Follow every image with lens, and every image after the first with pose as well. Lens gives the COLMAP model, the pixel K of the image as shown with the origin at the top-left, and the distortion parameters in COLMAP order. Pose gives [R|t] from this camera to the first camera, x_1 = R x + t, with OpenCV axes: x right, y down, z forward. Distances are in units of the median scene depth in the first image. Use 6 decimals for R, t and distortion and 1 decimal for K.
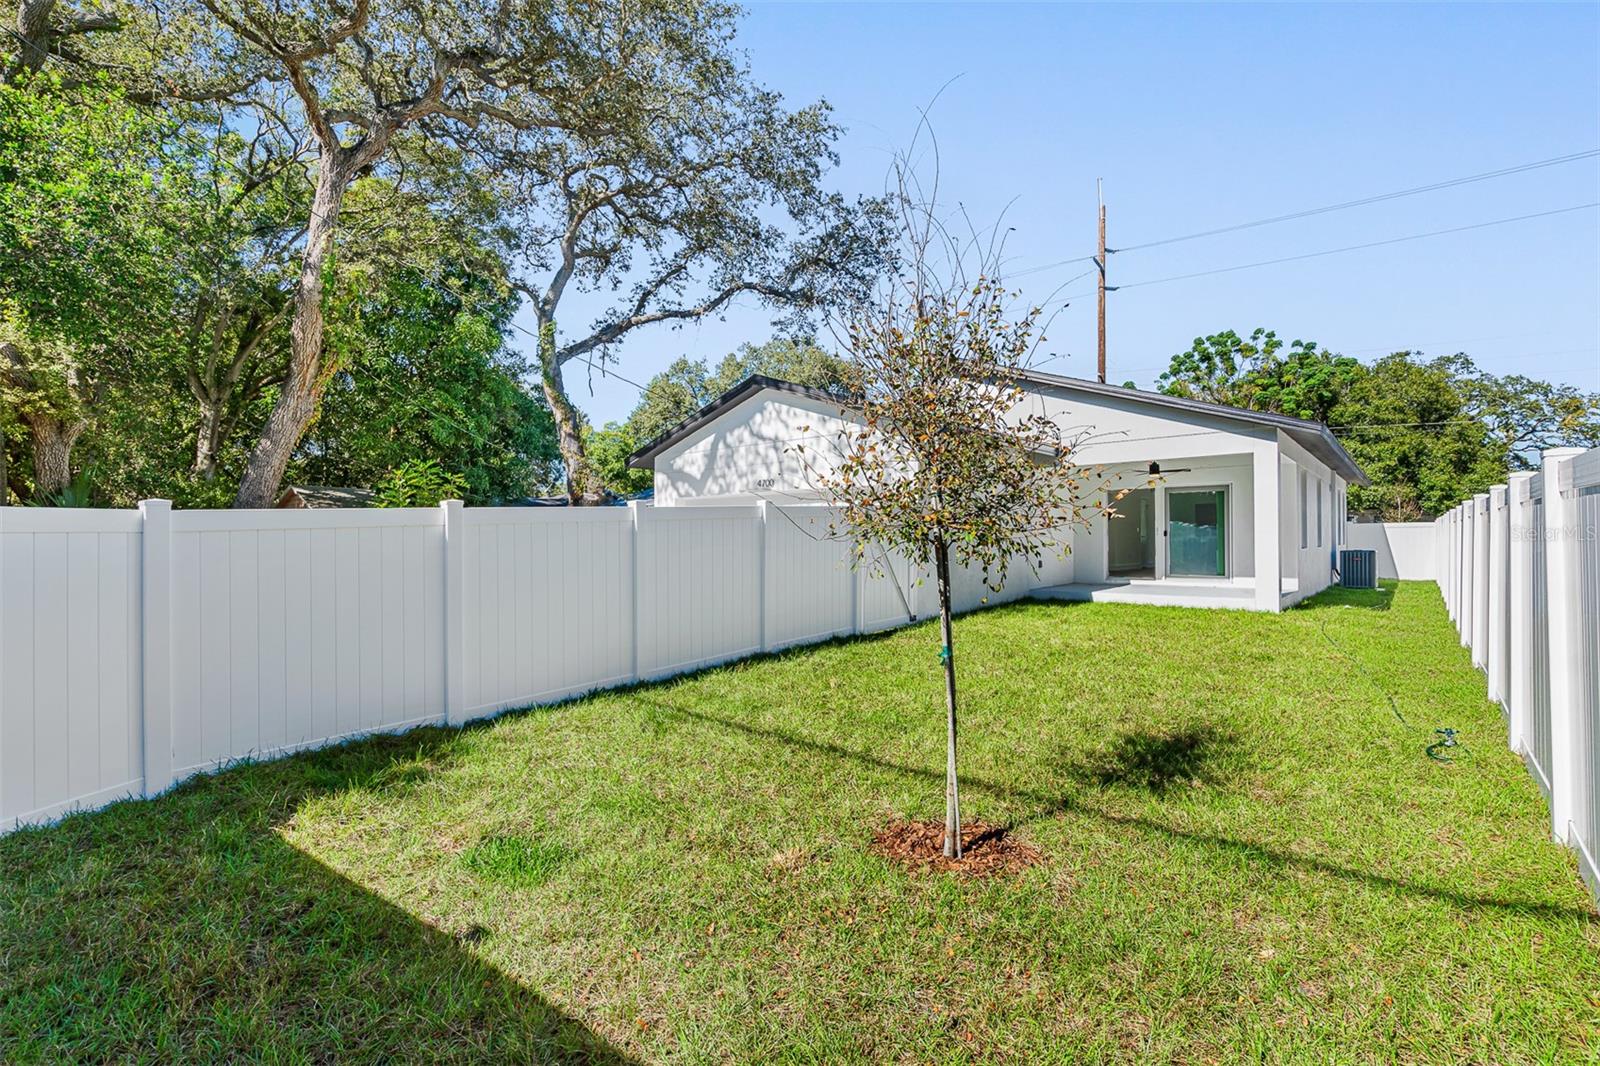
lens RADIAL K [[737.2, 0, 800.0], [0, 737.2, 533.0], [0, 0, 1]] dist [0.002414, 0.000147]
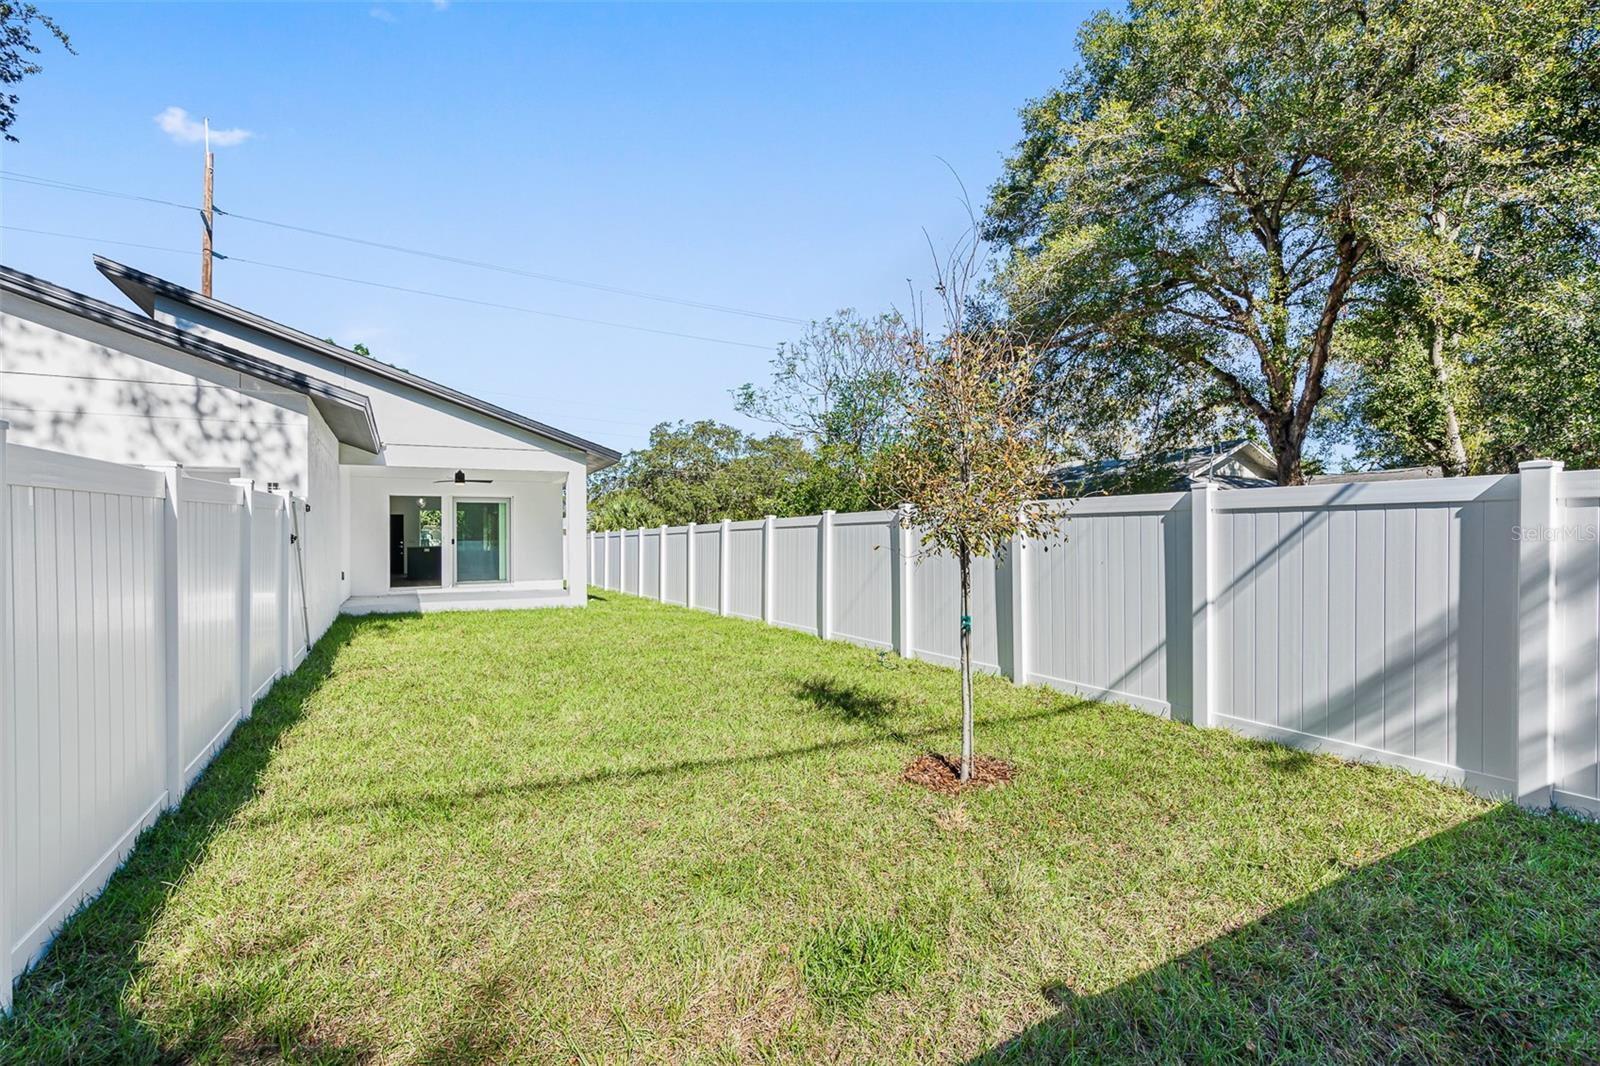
lens RADIAL K [[710.3, 0, 798.3], [0, 710.3, 553.1], [0, 0, 1]] dist [0.000061, 0.000049]
pose [[0.369933, -0.007649, 0.929027, -0.180965], [-0.001791, 0.999958, 0.008946, 0.005551], [-0.929057, -0.004973, 0.369904, 0.140104]]
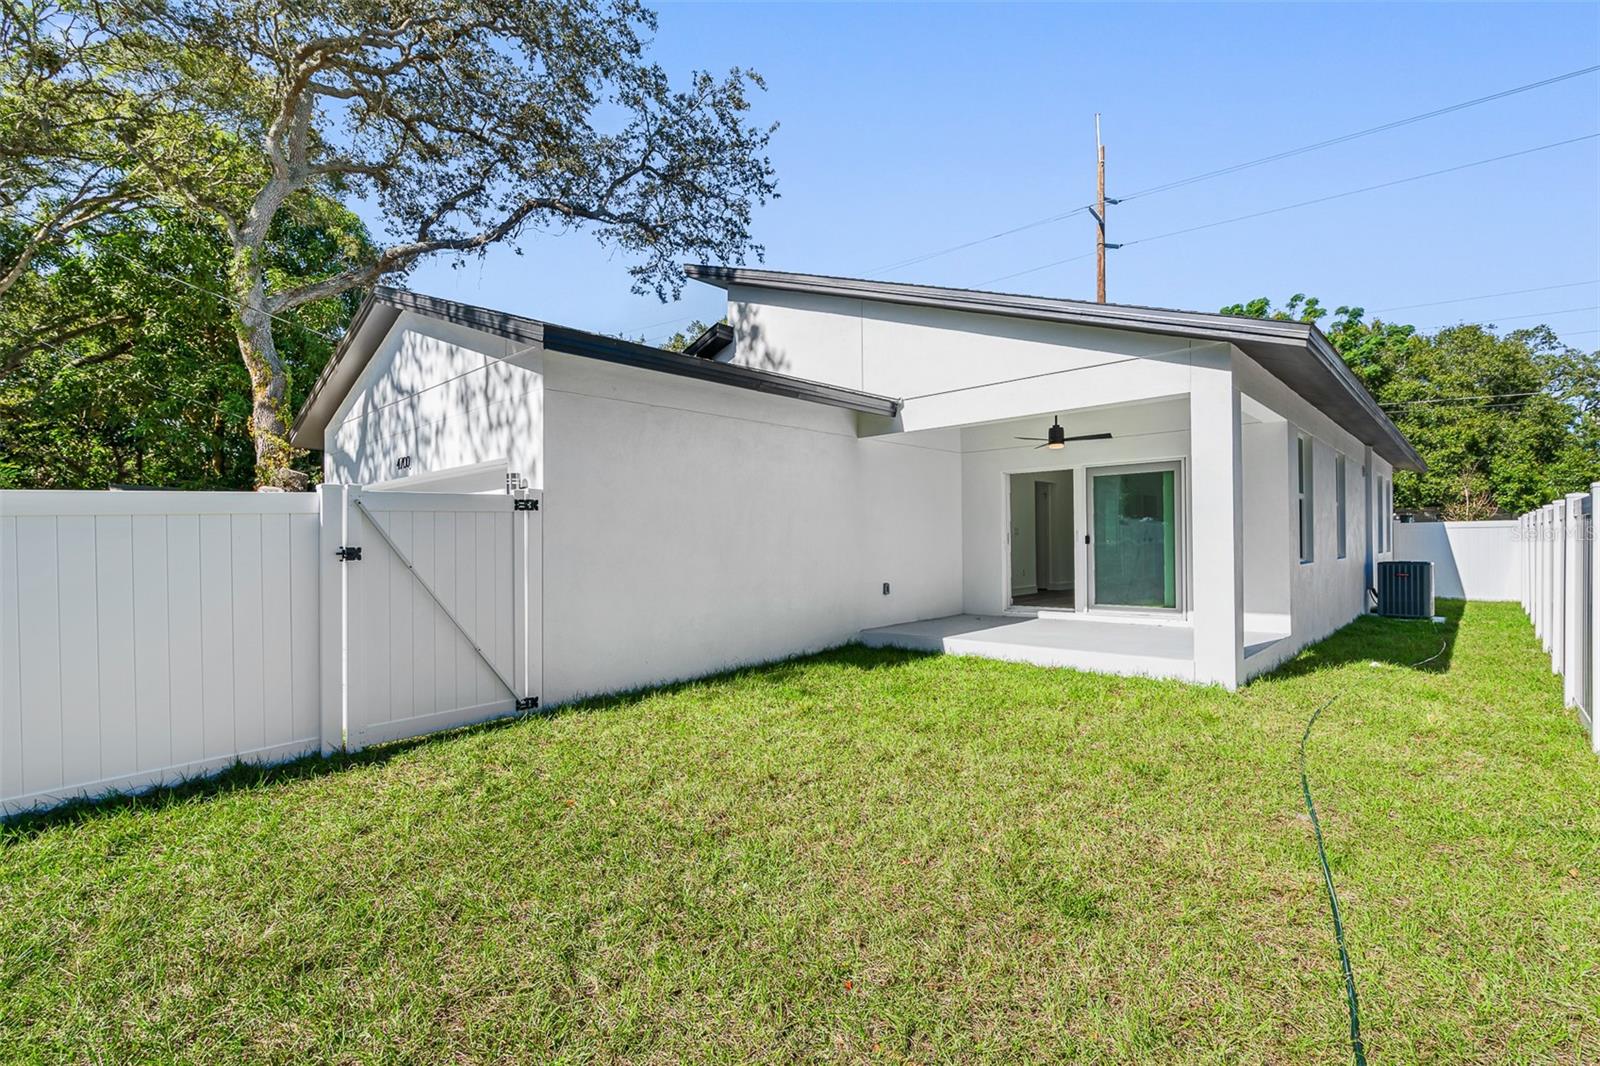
lens RADIAL K [[739.7, 0, 804.4], [0, 739.7, 545.6], [0, 0, 1]] dist [-0.002031, 0.000137]
pose [[0.998765, -0.005635, -0.049359, 0.207428], [0.006199, 0.999917, 0.011280, -0.002347], [0.049292, -0.011572, 0.998717, 0.255655]]
